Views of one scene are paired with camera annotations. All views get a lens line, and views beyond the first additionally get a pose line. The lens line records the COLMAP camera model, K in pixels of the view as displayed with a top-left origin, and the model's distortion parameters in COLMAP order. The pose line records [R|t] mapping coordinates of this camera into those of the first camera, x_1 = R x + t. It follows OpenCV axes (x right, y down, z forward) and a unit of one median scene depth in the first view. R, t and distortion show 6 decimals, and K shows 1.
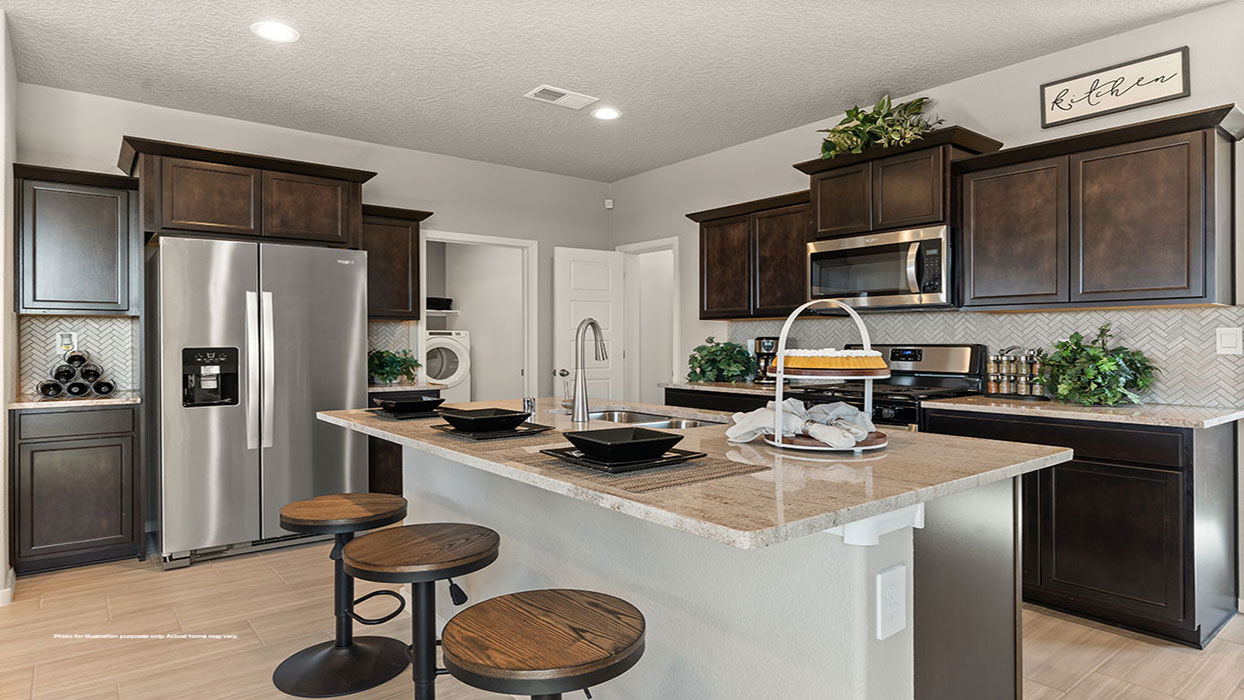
lens RADIAL K [[707.8, 0, 622.5], [0, 707.8, 343.7], [0, 0, 1]] dist [-0.001453, 0.001719]
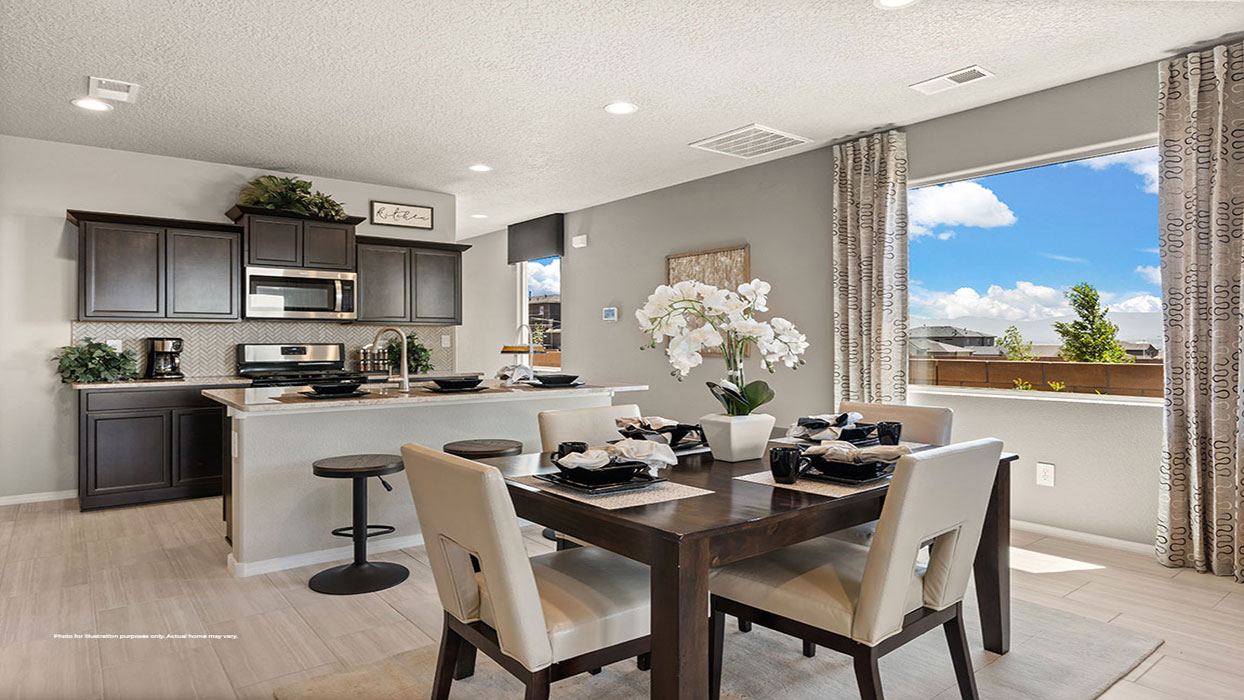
lens RADIAL K [[707.8, 0, 622.5], [0, 707.8, 343.7], [0, 0, 1]] dist [-0.001453, 0.001719]
pose [[0.003170, -0.002790, 0.999991, -1.233402], [0.003378, 0.999990, 0.002779, -0.000497], [-0.999989, 0.003369, 0.003180, 0.354396]]
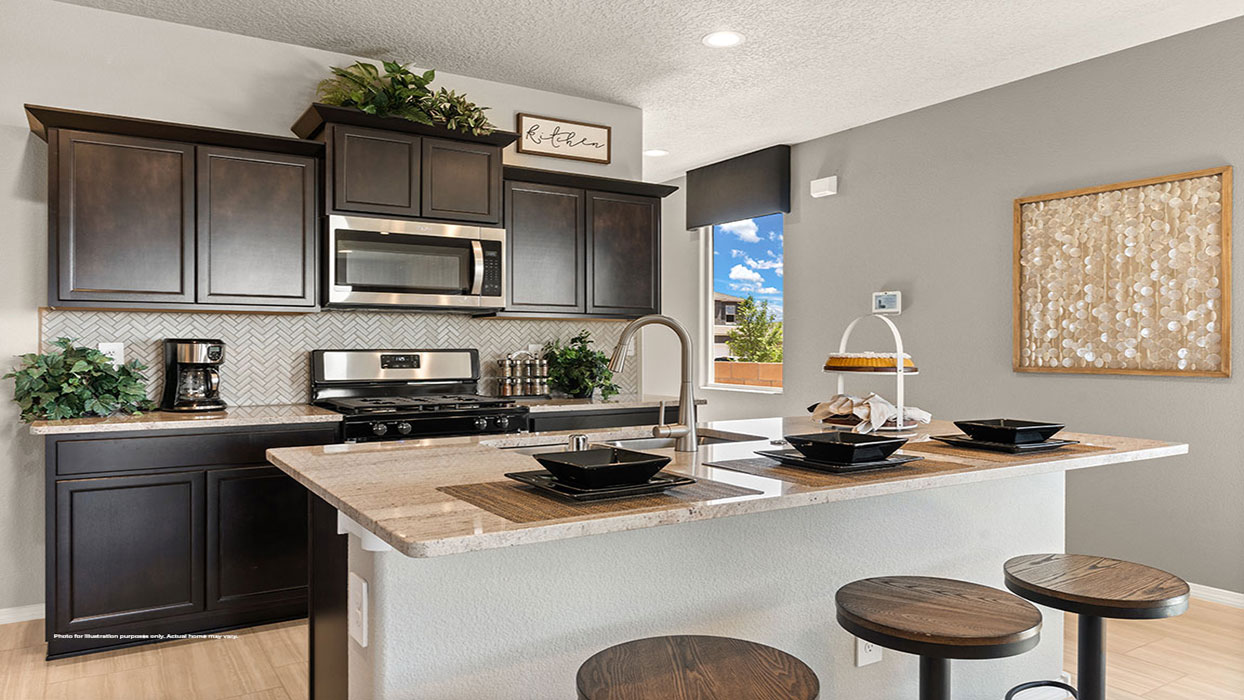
lens RADIAL K [[842.9, 0, 636.7], [0, 842.9, 353.6], [0, 0, 1]] dist [-0.000389, 0.002199]
pose [[0.097165, -0.008777, 0.995230, -0.700052], [0.000622, 0.999961, 0.008758, -0.003125], [-0.995268, -0.000232, 0.097166, 0.697394]]
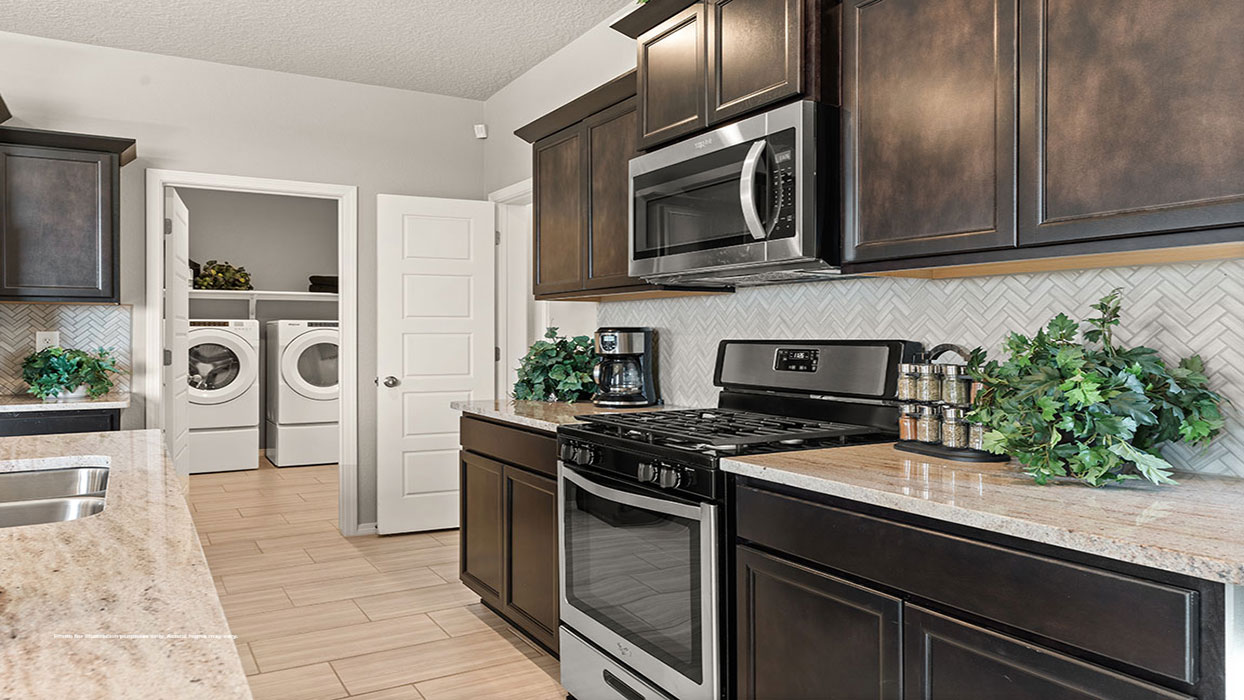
lens RADIAL K [[850.1, 0, 621.4], [0, 850.1, 337.0], [0, 0, 1]] dist [0.002485, 0.002563]
pose [[0.989482, 0.000621, -0.144657, 0.416141], [-0.000852, 0.999998, -0.001533, -0.000370], [0.144656, 0.001640, 0.989481, 0.390541]]
